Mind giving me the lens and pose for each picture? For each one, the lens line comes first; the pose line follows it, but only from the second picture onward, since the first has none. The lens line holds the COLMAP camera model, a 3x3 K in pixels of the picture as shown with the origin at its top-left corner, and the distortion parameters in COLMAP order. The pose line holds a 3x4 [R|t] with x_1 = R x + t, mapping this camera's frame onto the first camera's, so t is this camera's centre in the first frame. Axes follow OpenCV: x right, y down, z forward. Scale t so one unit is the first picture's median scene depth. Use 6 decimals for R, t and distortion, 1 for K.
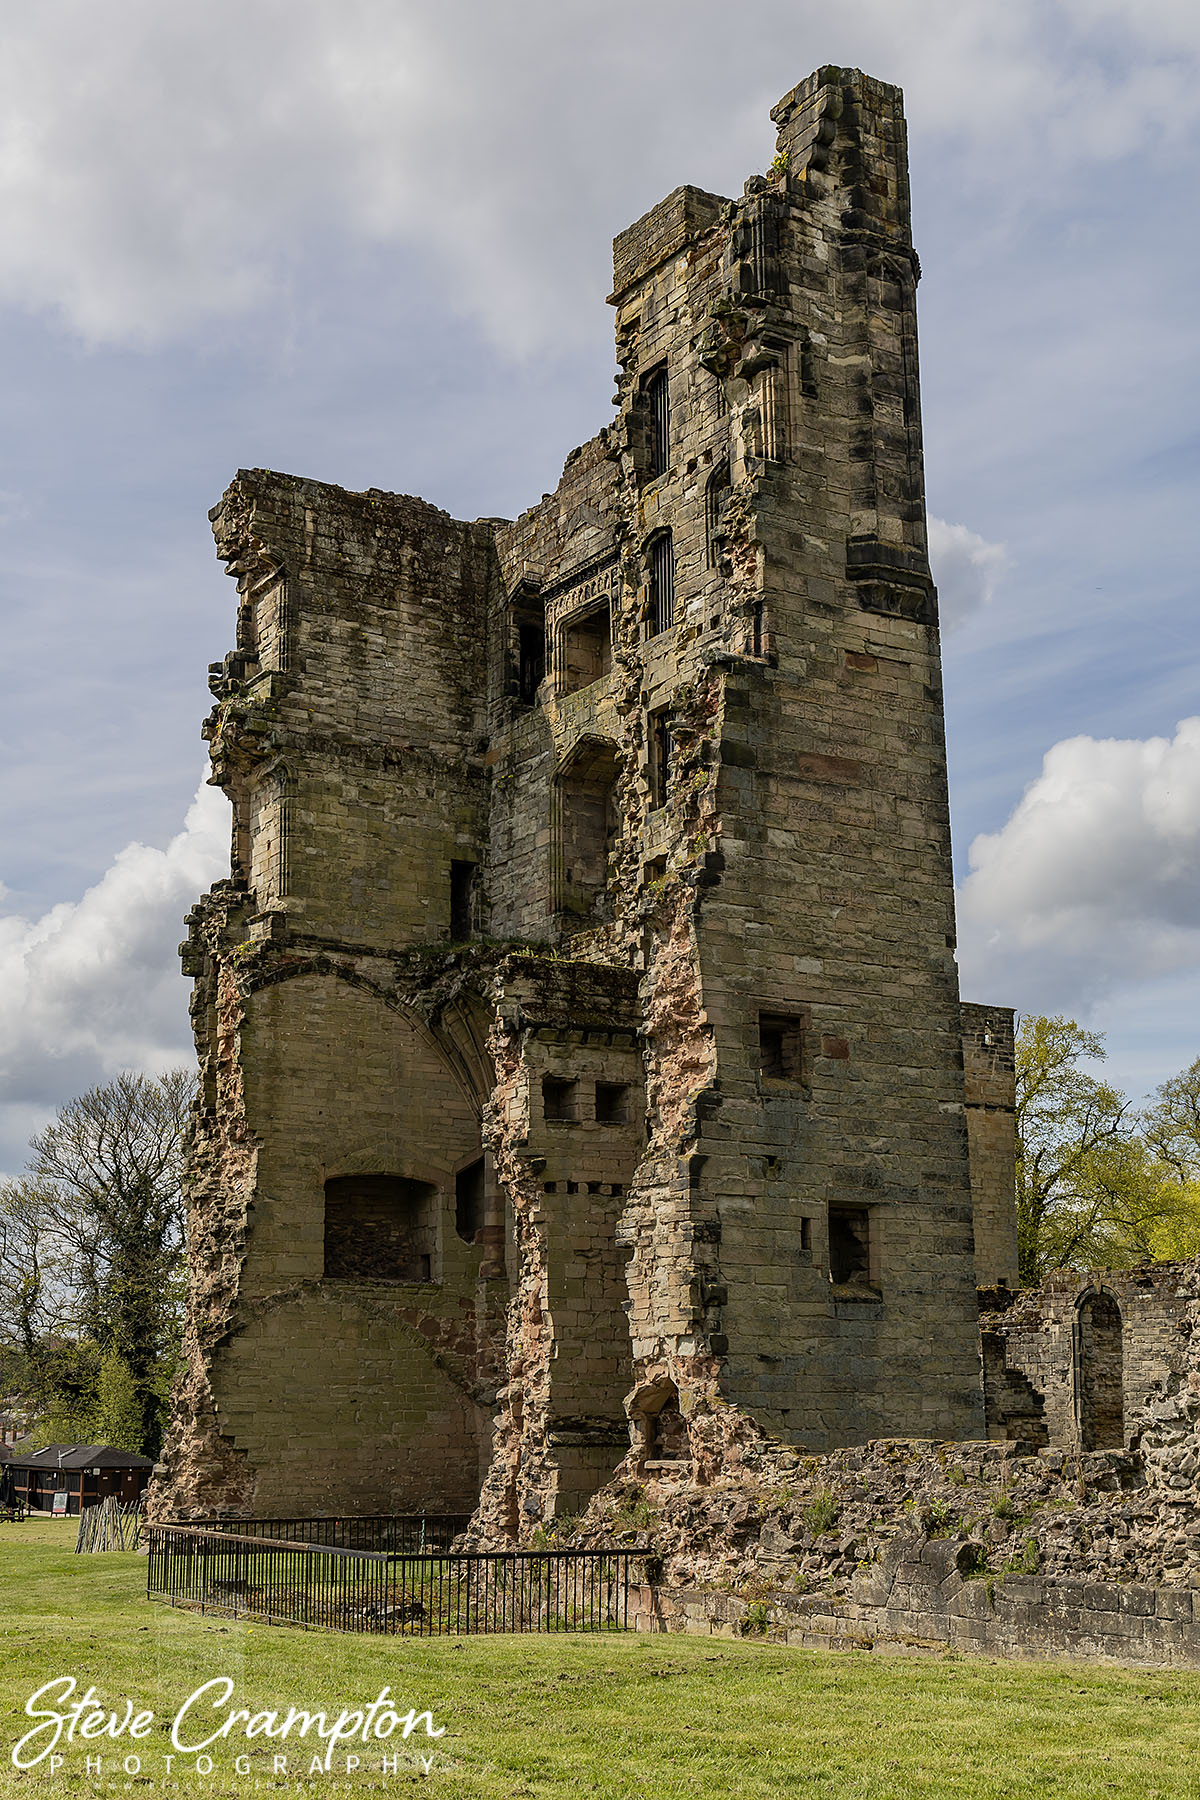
lens RADIAL K [[2297.4, 0, 593.5], [0, 2297.4, 1000.0], [0, 0, 1]] dist [-0.007554, 0.024994]
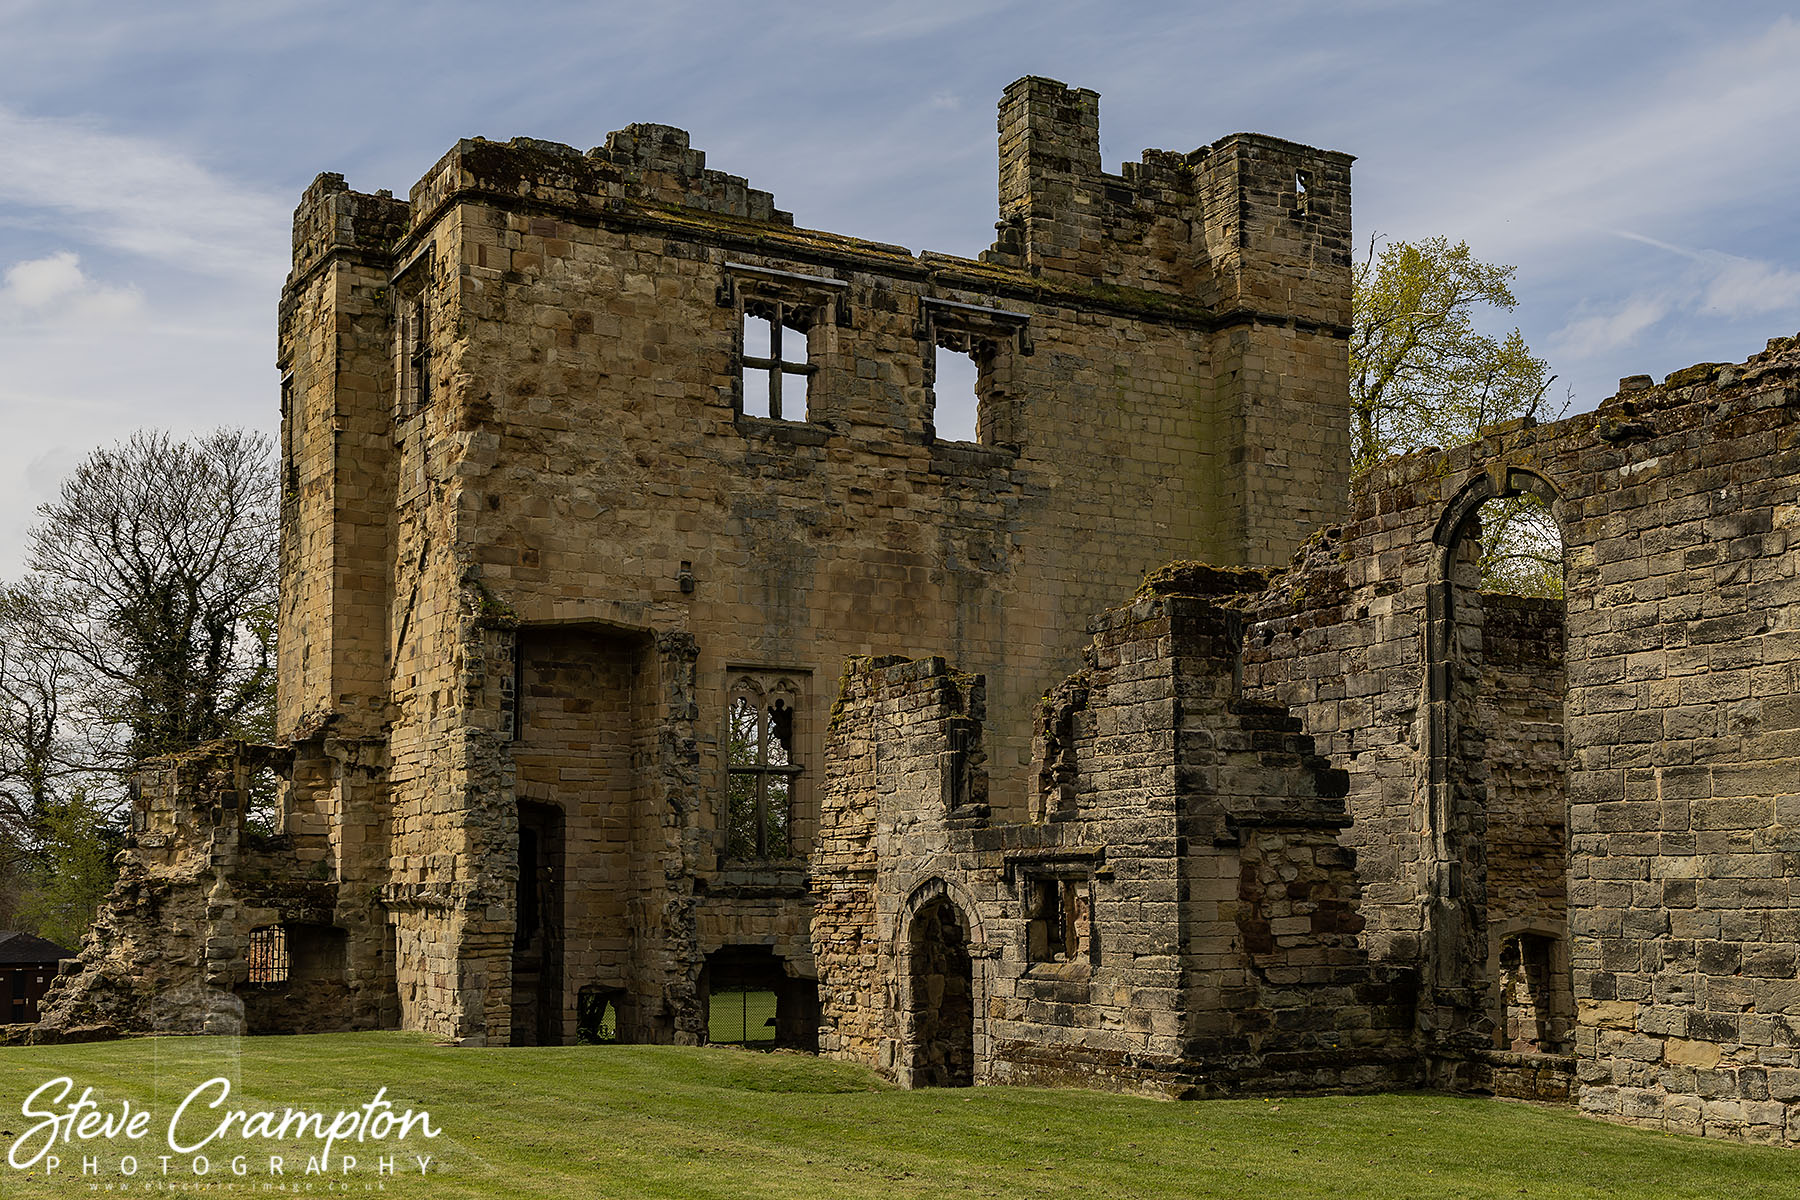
lens RADIAL K [[2222.5, 0, 893.2], [0, 2222.5, 715.1], [0, 0, 1]] dist [0.012645, -0.007147]
pose [[0.998789, -0.005108, -0.048932, 0.134660], [0.009497, 0.995907, 0.089886, 0.124515], [0.048272, -0.090242, 0.994749, 0.612628]]
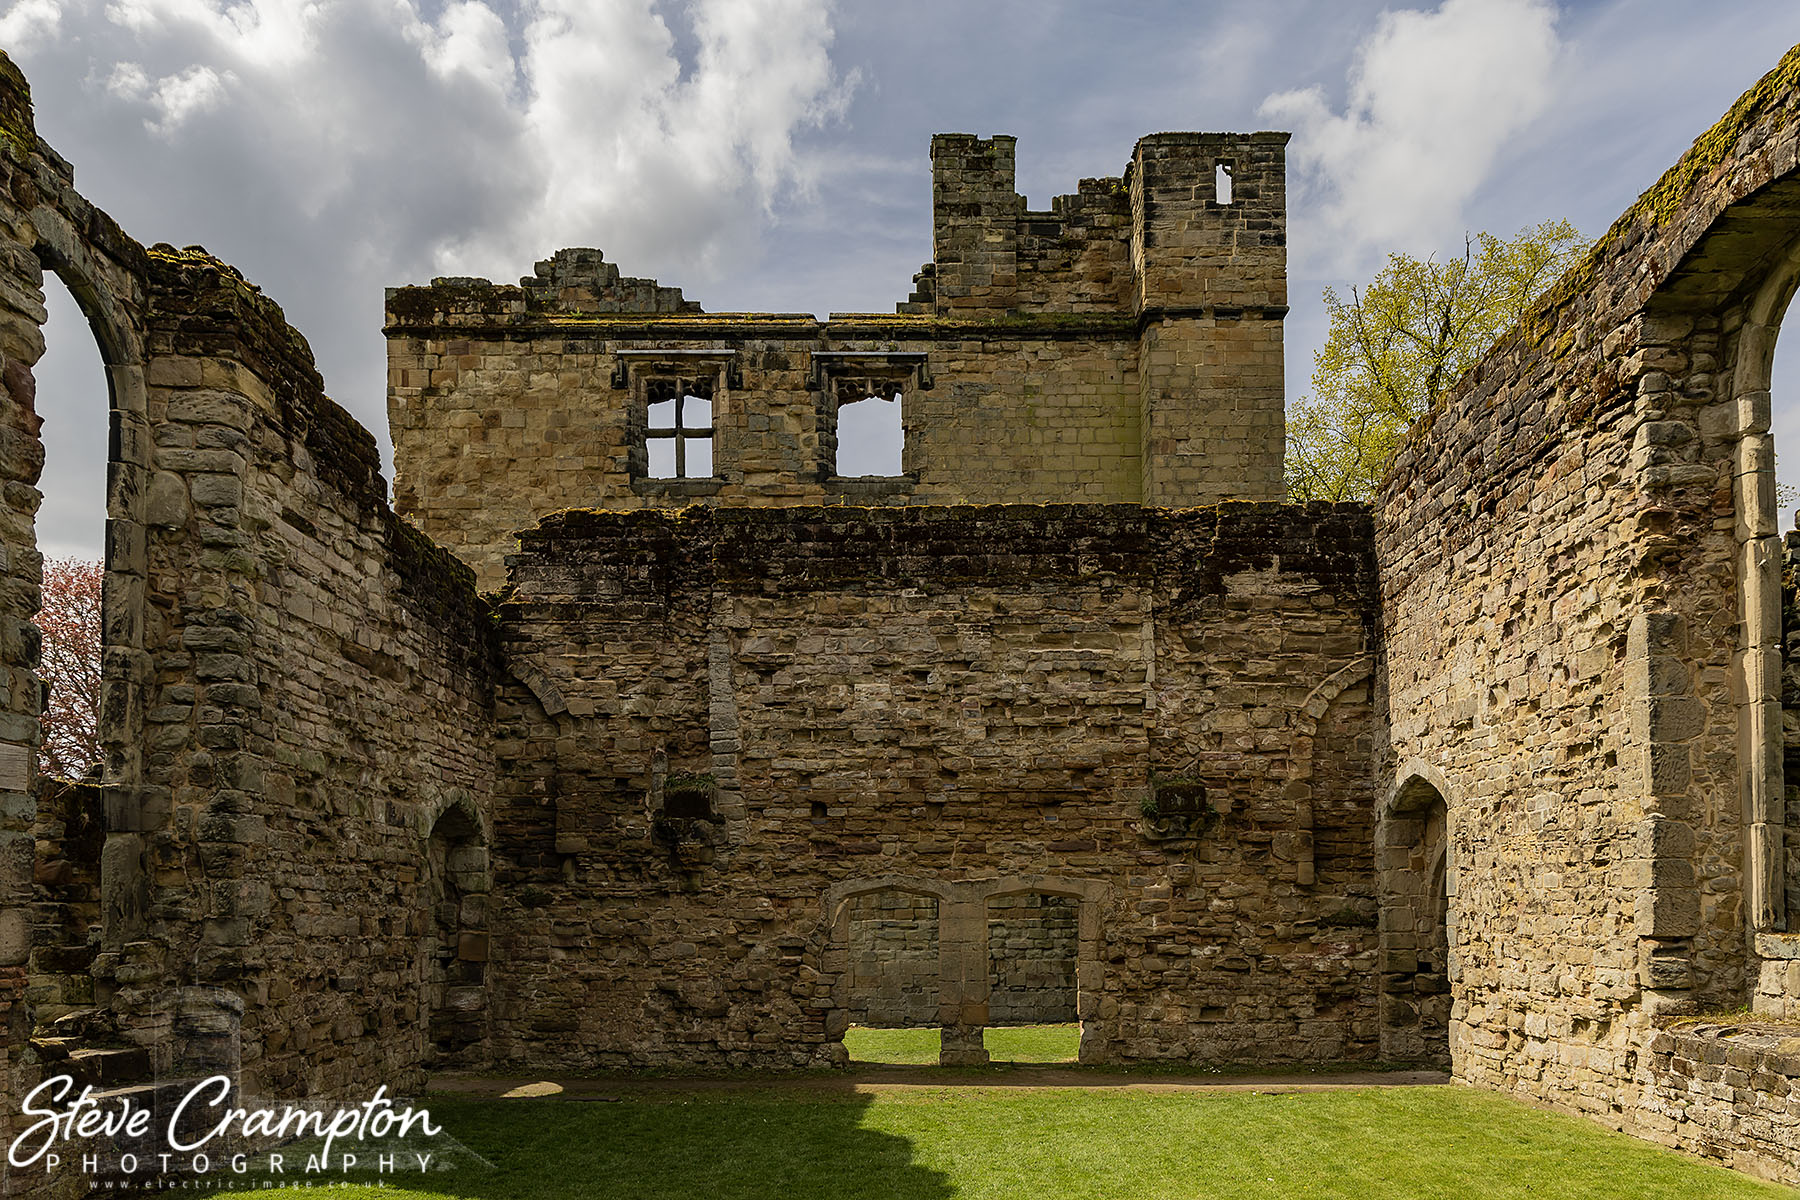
lens RADIAL K [[1348.9, 0, 866.9], [0, 1348.9, 876.3], [0, 0, 1]] dist [0.004494, -0.000980]
pose [[0.840555, -0.023109, -0.541233, 0.376471], [0.106070, 0.986772, 0.122597, 0.182900], [0.531241, -0.160458, 0.831887, 0.888254]]
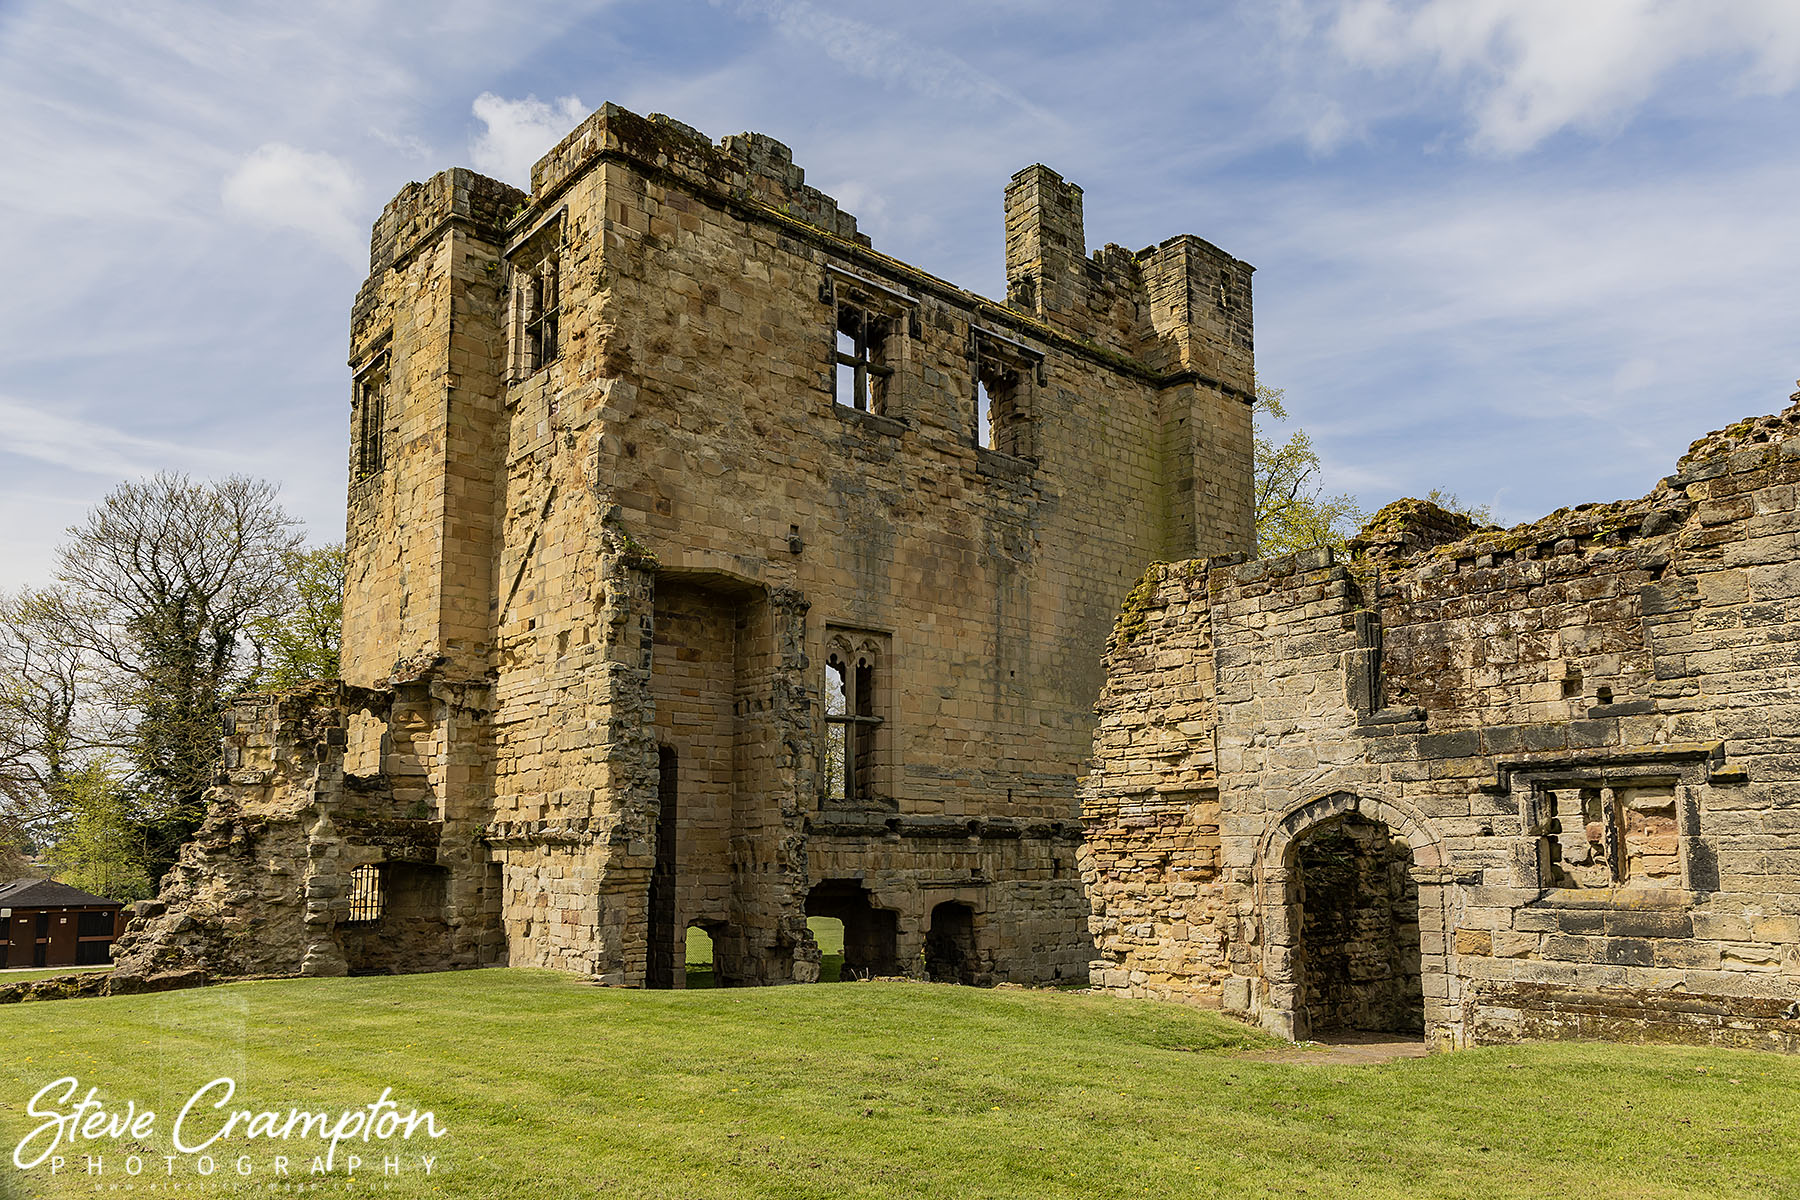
lens RADIAL K [[1336.7, 0, 959.7], [0, 1336.7, 688.4], [0, 0, 1]] dist [0.007361, 0.005379]
pose [[0.980977, 0.018576, 0.193235, 0.016872], [-0.027806, 0.998593, 0.045163, 0.167296], [-0.192124, -0.049677, 0.980112, 0.823404]]
